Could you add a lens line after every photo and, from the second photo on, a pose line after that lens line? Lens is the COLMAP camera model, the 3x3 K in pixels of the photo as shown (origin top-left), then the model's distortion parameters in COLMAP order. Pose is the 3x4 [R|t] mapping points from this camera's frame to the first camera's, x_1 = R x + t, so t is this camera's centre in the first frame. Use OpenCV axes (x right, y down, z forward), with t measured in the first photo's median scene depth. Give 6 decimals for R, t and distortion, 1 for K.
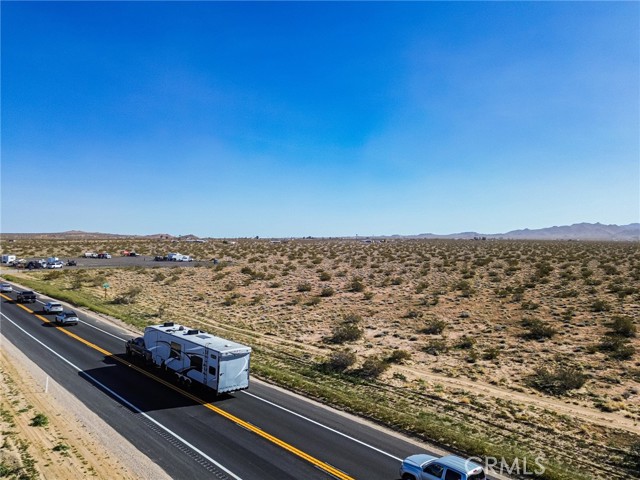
lens RADIAL K [[465.7, 0, 316.2], [0, 465.7, 224.6], [0, 0, 1]] dist [0.065960, -0.062684]
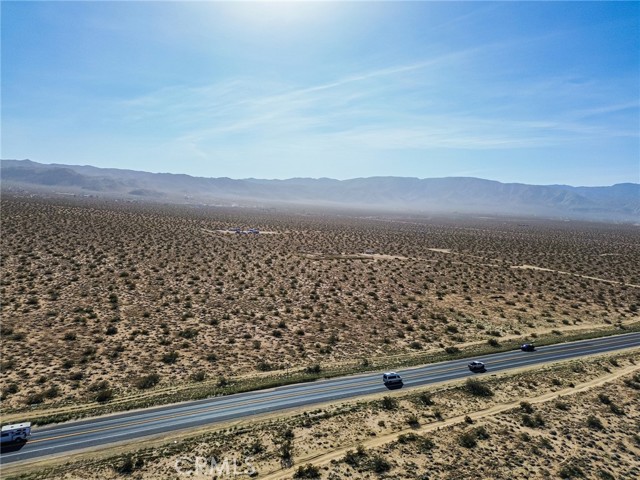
lens RADIAL K [[465.7, 0, 316.2], [0, 465.7, 224.6], [0, 0, 1]] dist [0.065960, -0.062684]
pose [[0.206585, -0.041232, 0.977560, -1.233887], [-0.092896, 0.993772, 0.061547, -0.278070], [-0.974009, -0.103526, 0.201468, 0.427262]]
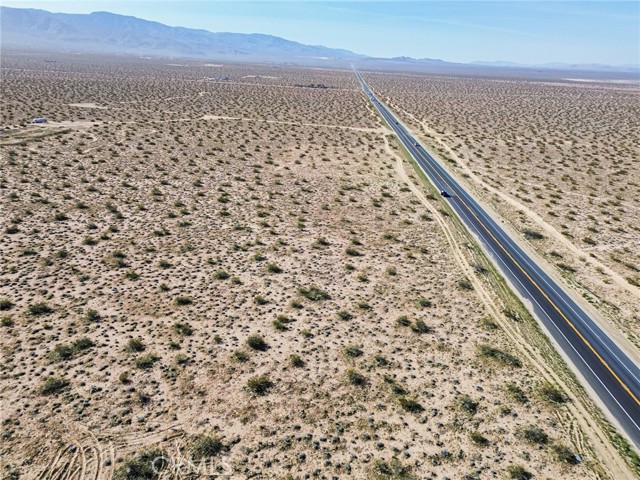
lens RADIAL K [[465.7, 0, 316.2], [0, 465.7, 224.6], [0, 0, 1]] dist [0.065960, -0.062684]
pose [[-0.698501, -0.274479, 0.660876, -0.649790], [-0.085844, 0.948986, 0.303407, -0.269168], [-0.710442, 0.155198, -0.686430, 1.534079]]
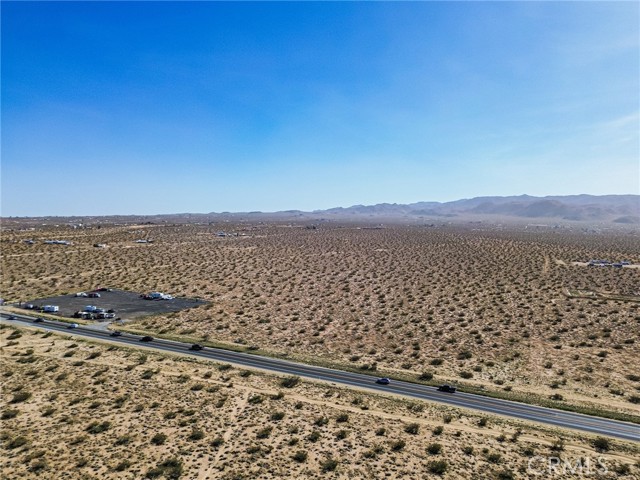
lens RADIAL K [[463.7, 0, 316.8], [0, 463.7, 238.3], [0, 0, 1]] dist [0.077218, -0.076570]
pose [[0.931510, -0.018161, 0.363261, -0.612789], [-0.013715, 0.996288, 0.084978, -0.404949], [-0.363456, -0.084140, 0.927804, -0.893002]]
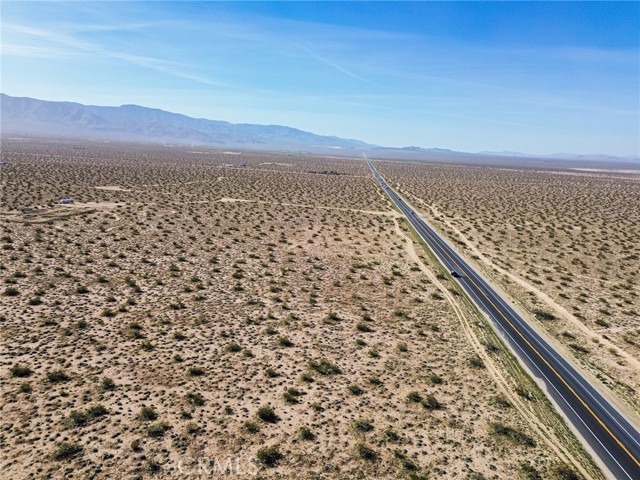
lens RADIAL K [[465.7, 0, 316.7], [0, 465.7, 225.9], [0, 0, 1]] dist [0.071505, -0.069613]
pose [[-0.678798, -0.163995, 0.715779, -0.682191], [-0.093740, 0.986121, 0.137037, -0.263839], [-0.728317, 0.025923, -0.684749, 1.565319]]
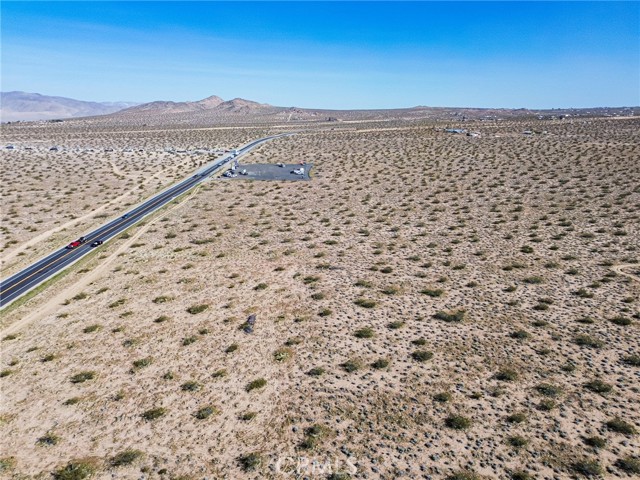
lens RADIAL K [[465.7, 0, 316.2], [0, 465.7, 224.6], [0, 0, 1]] dist [0.065960, -0.062684]
pose [[0.739171, 0.147081, -0.657262, 1.594790], [0.039171, 0.964825, 0.259960, -0.324312], [0.672377, -0.217901, 0.707409, -0.478800]]
